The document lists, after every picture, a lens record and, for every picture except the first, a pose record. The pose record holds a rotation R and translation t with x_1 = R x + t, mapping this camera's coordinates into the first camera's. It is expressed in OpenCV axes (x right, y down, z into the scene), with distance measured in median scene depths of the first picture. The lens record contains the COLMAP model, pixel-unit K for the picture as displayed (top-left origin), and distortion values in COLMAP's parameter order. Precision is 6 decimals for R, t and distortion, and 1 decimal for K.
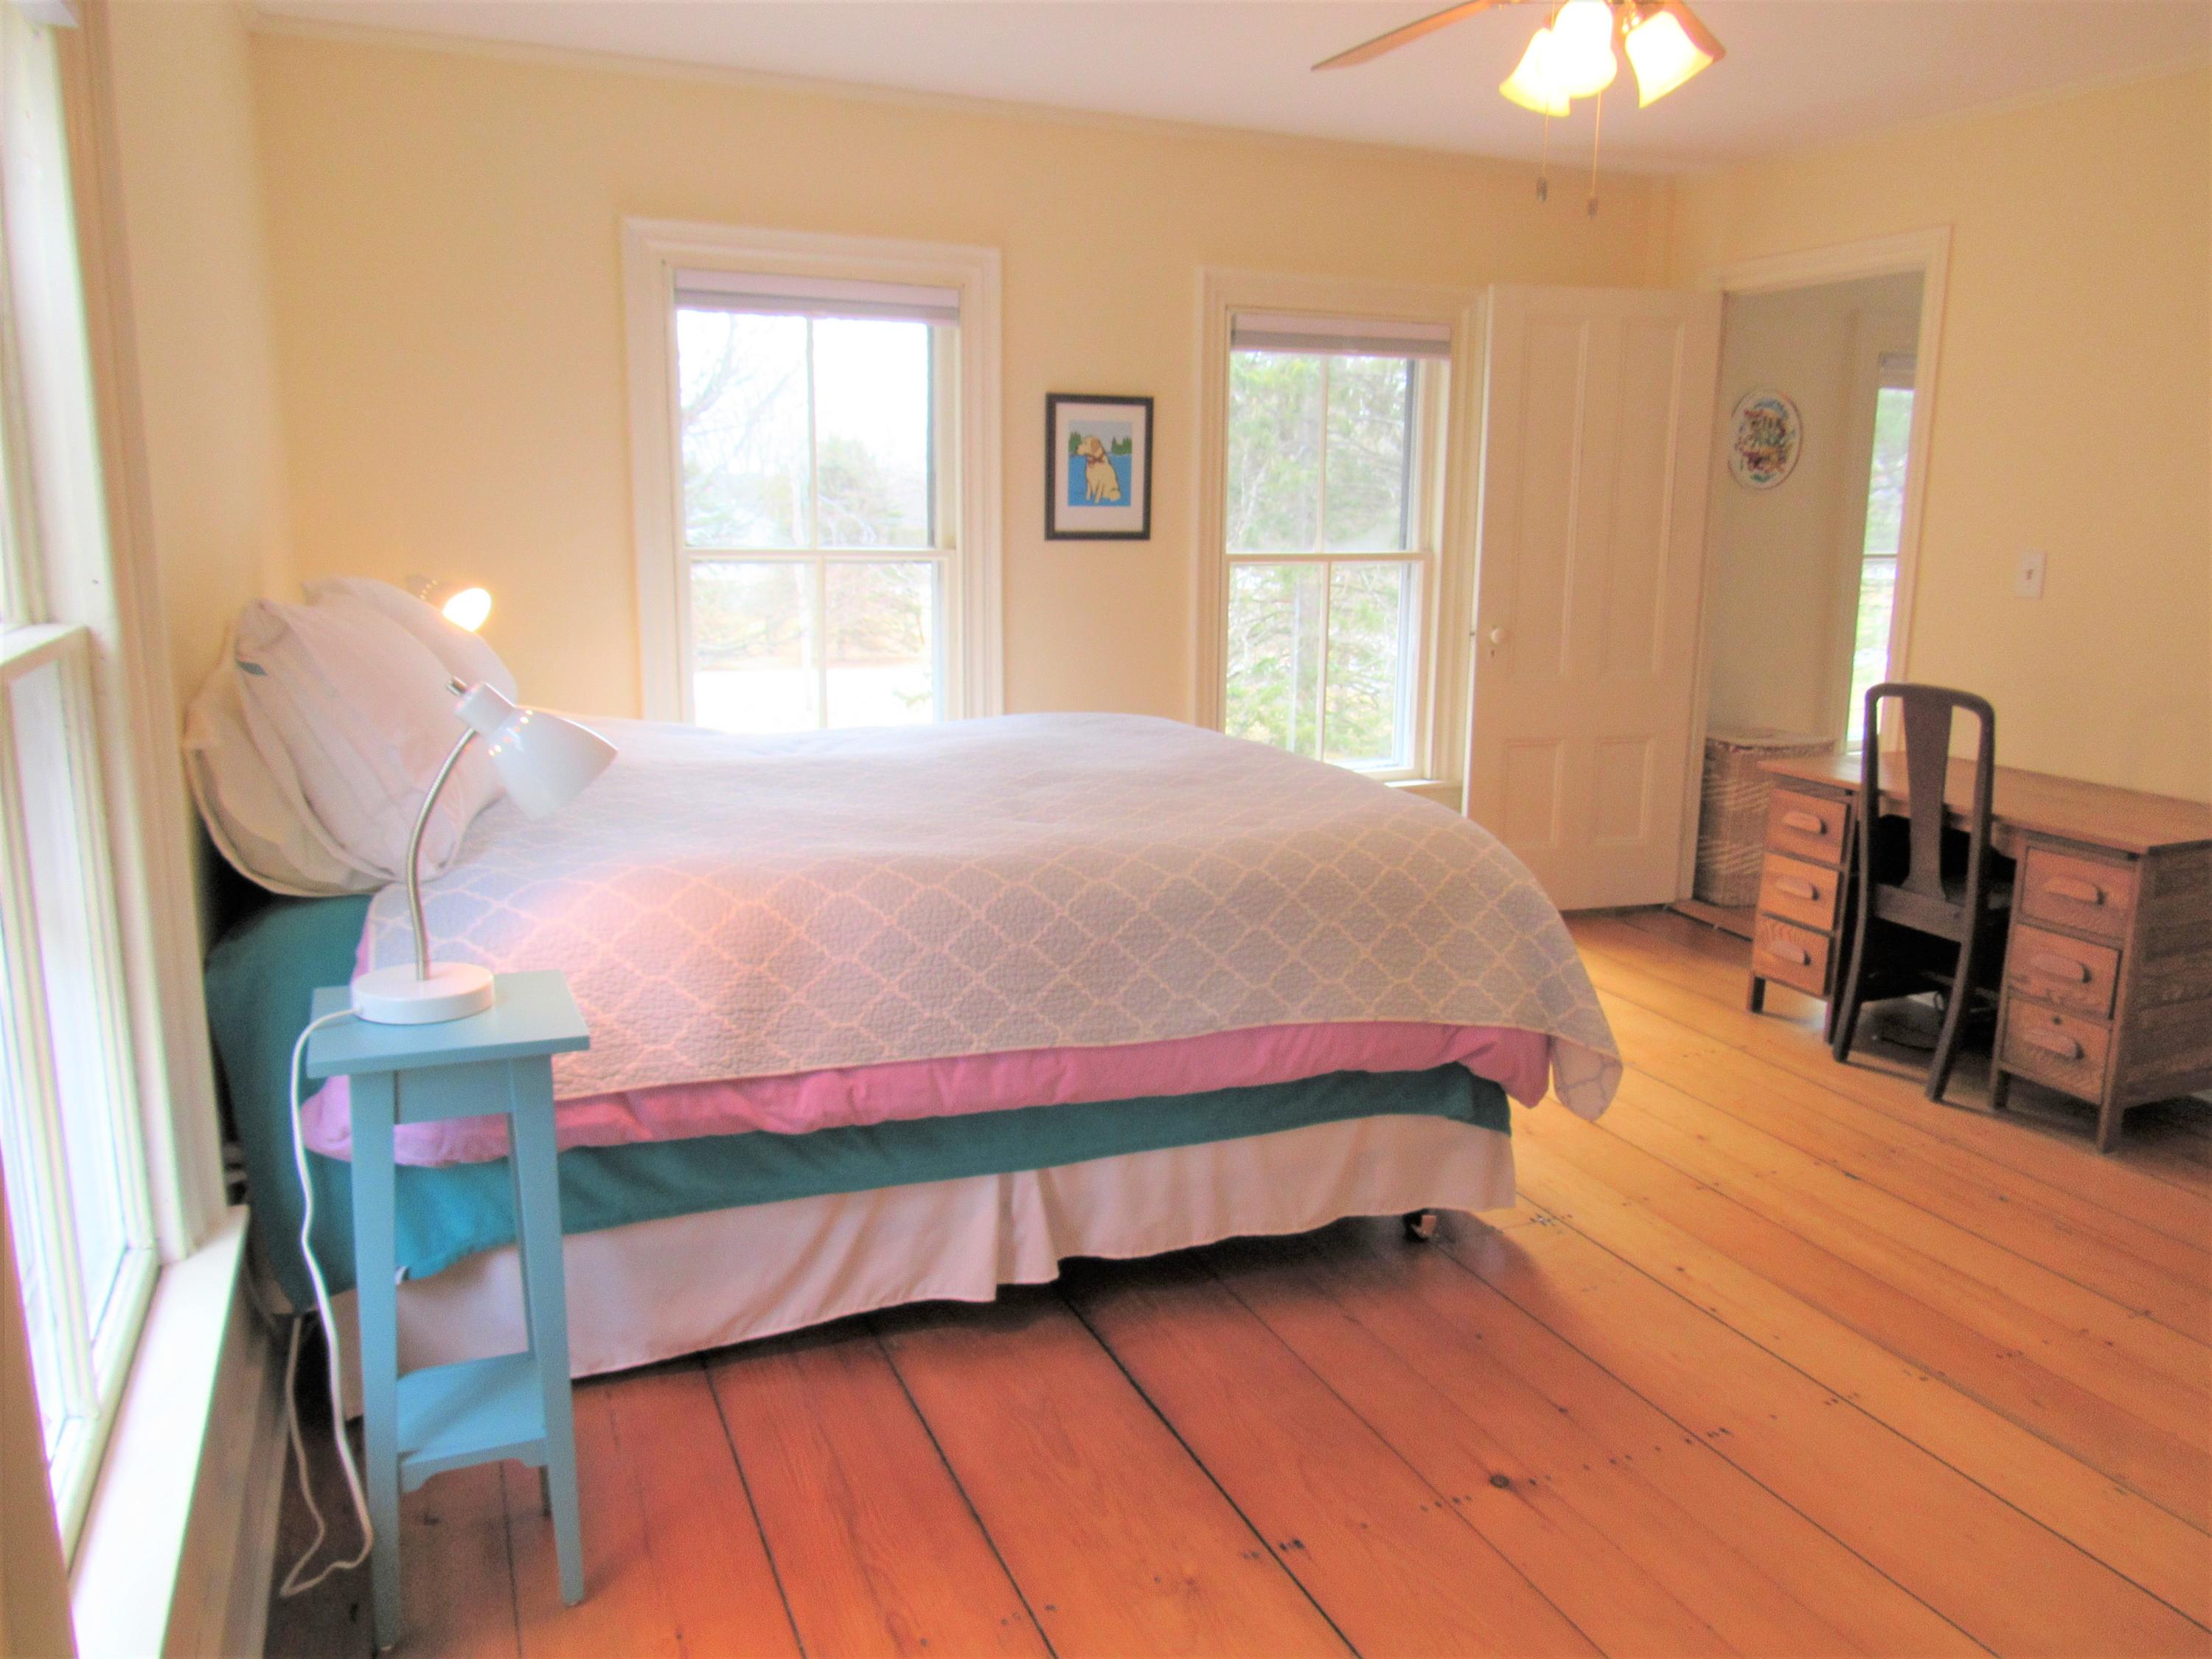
lens RADIAL K [[1528.2, 0, 1111.6], [0, 1528.2, 821.7], [0, 0, 1]] dist [-0.007276, -0.001381]
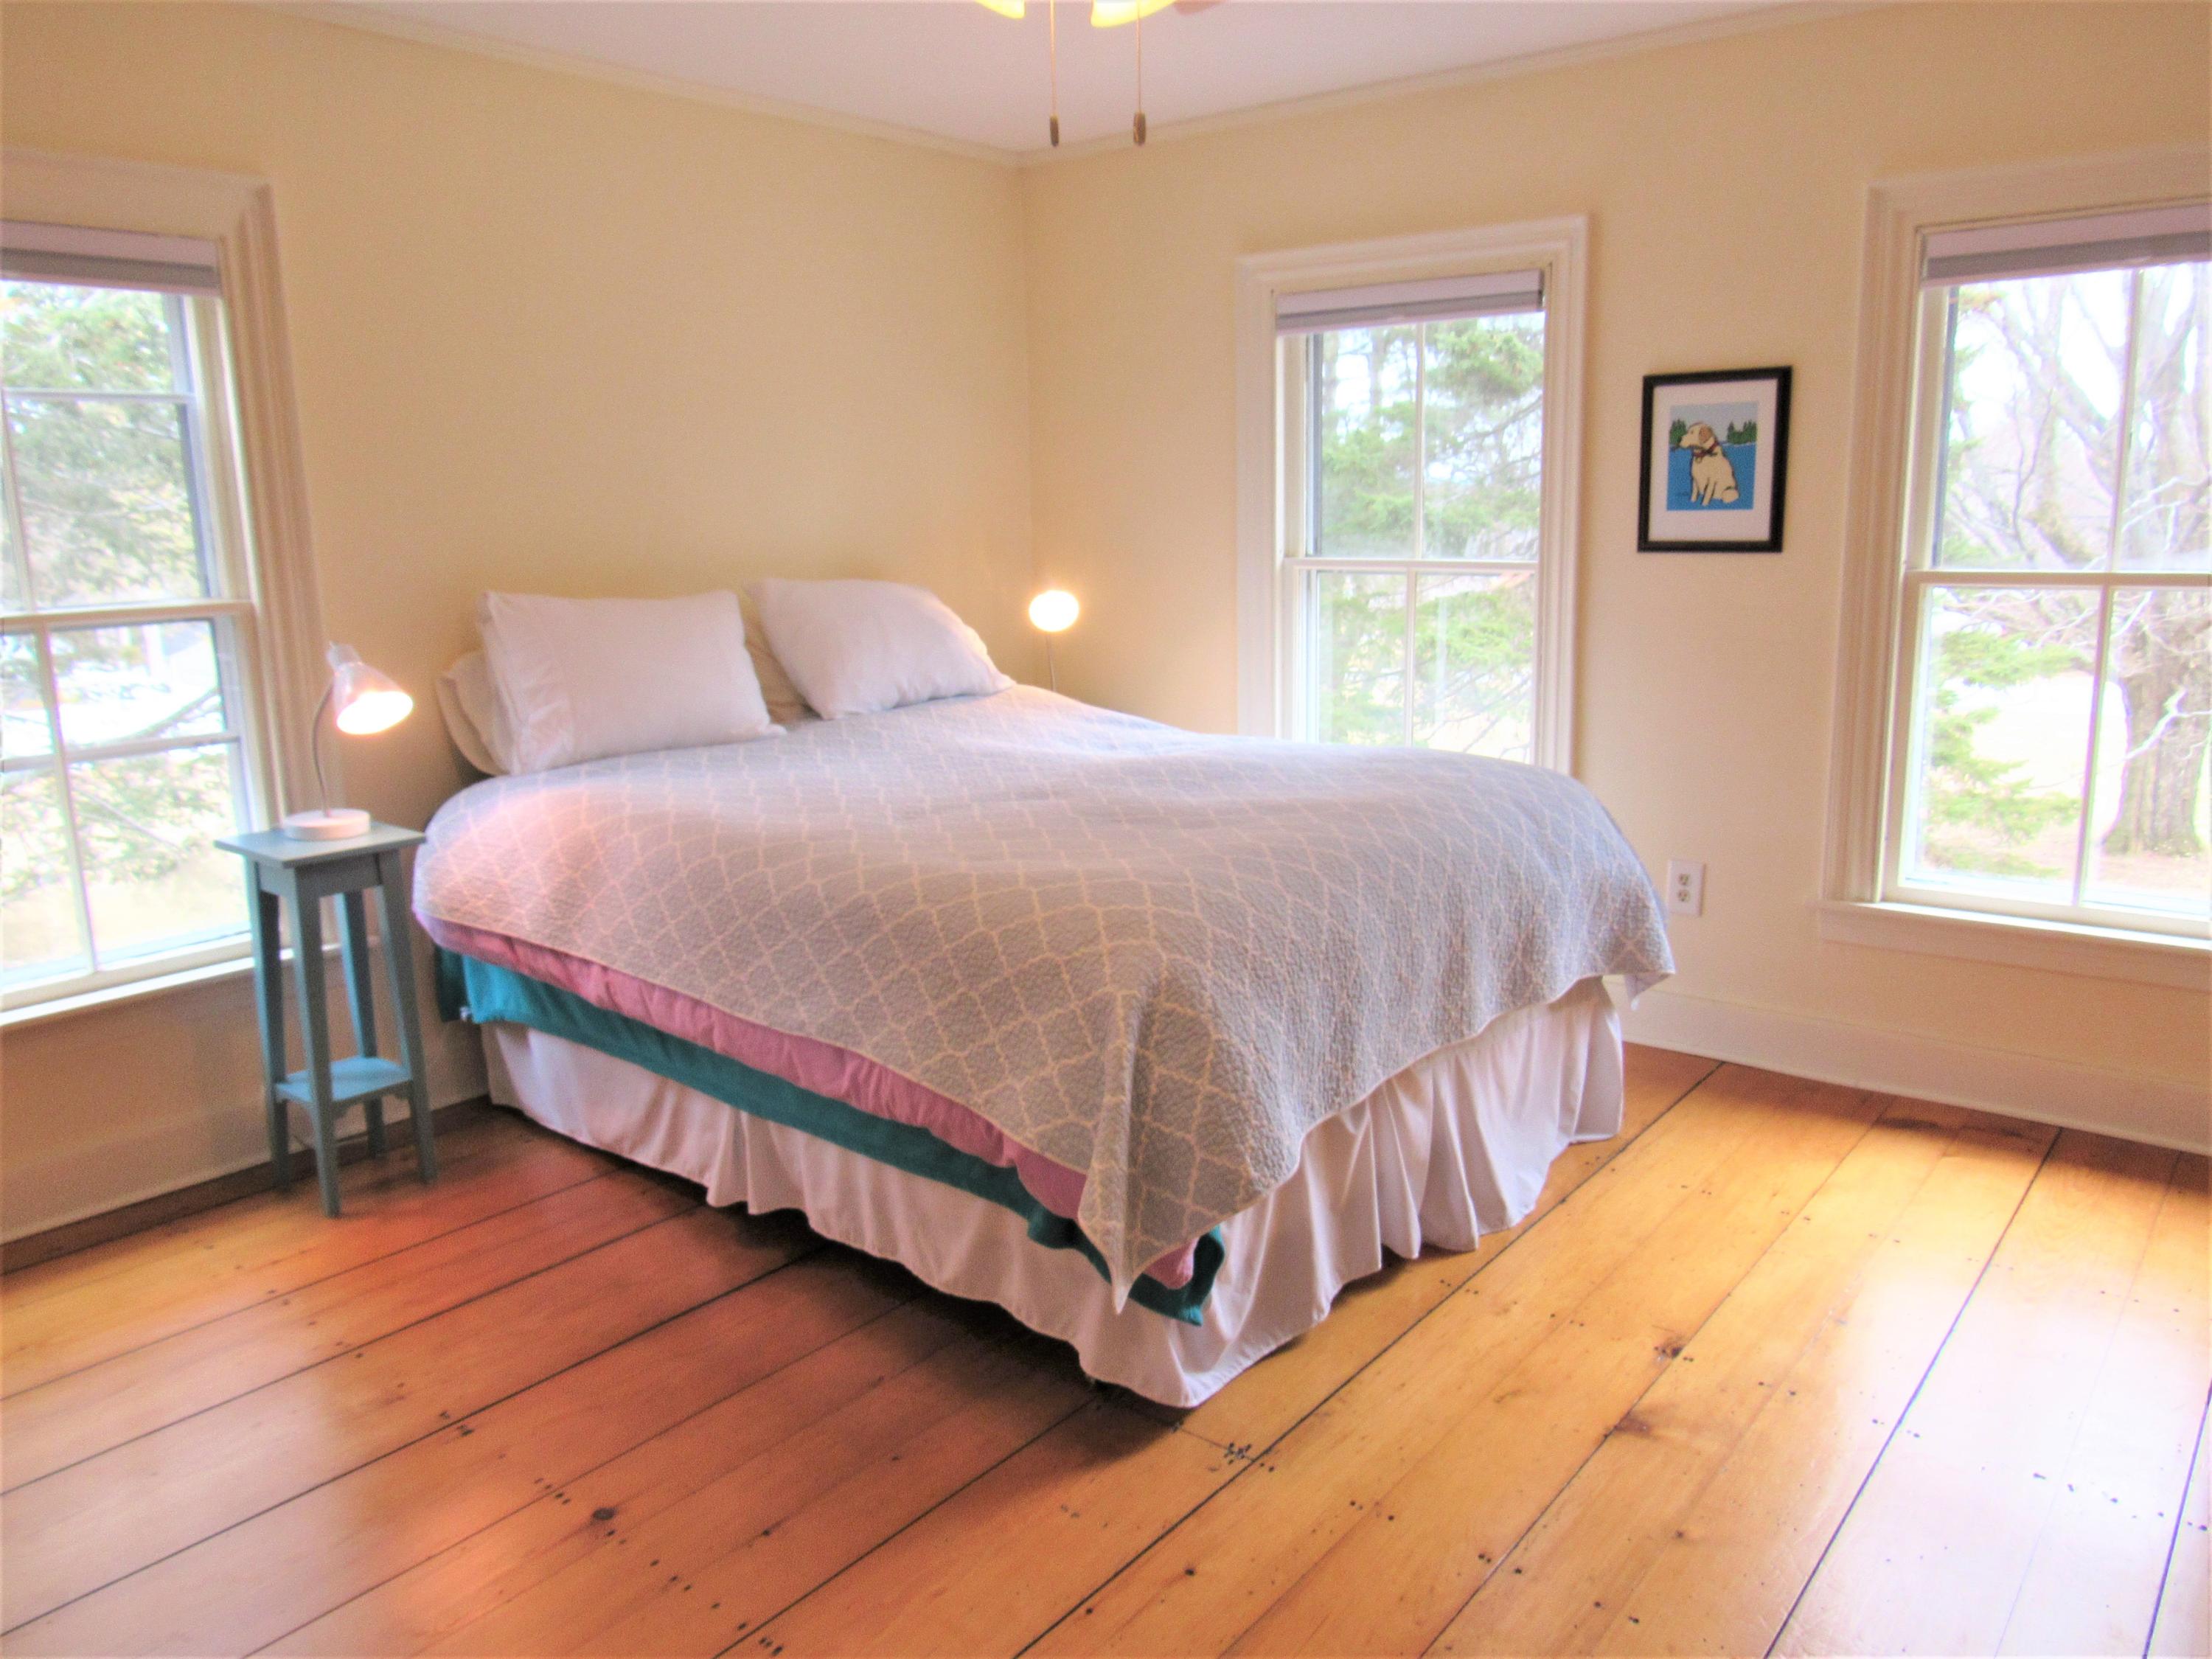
lens RADIAL K [[1528.2, 0, 1111.6], [0, 1528.2, 821.7], [0, 0, 1]] dist [-0.007276, -0.001381]
pose [[0.496265, 0.159483, -0.853397, 0.978117], [-0.156112, 0.983353, 0.092987, -0.127454], [0.854020, 0.087080, 0.512900, 0.601796]]
